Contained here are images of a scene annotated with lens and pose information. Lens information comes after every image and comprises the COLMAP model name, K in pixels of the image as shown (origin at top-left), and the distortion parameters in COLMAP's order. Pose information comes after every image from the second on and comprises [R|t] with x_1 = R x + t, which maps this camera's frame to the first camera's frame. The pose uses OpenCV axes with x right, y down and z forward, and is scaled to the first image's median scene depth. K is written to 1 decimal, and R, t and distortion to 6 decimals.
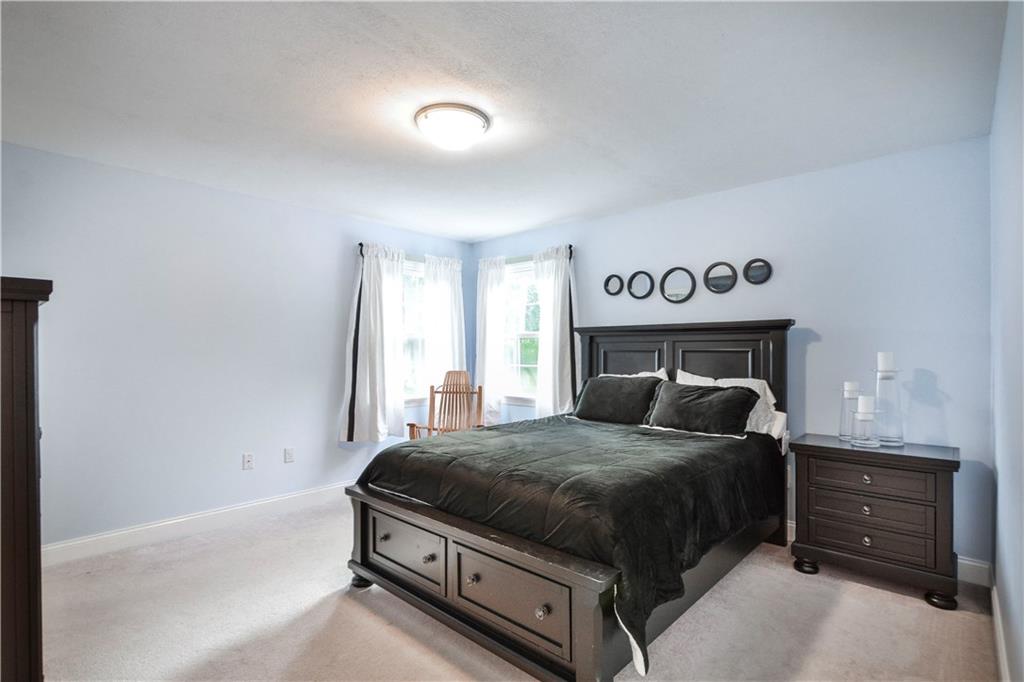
lens RADIAL K [[486.3, 0, 509.9], [0, 486.3, 349.2], [0, 0, 1]] dist [0.000954, -0.001681]
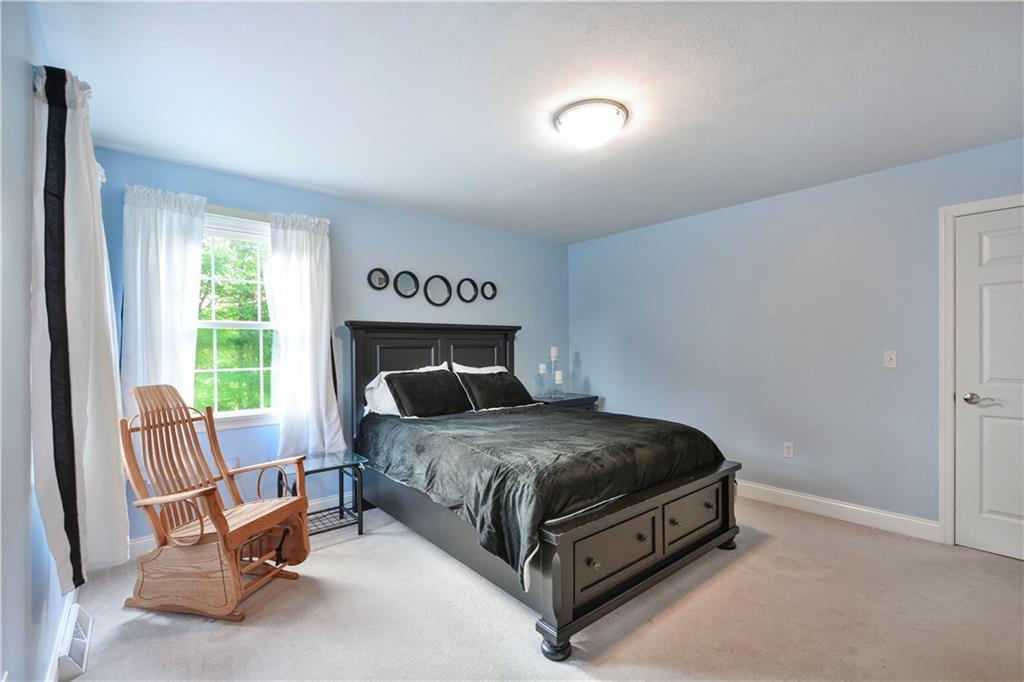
lens RADIAL K [[447.7, 0, 510.1], [0, 447.7, 342.2], [0, 0, 1]] dist [0.000152, -0.000347]
pose [[0.126447, 0.005913, 0.991956, -0.729062], [-0.001271, 0.999982, -0.005799, -0.001275], [-0.991973, -0.000528, 0.126452, 0.709698]]
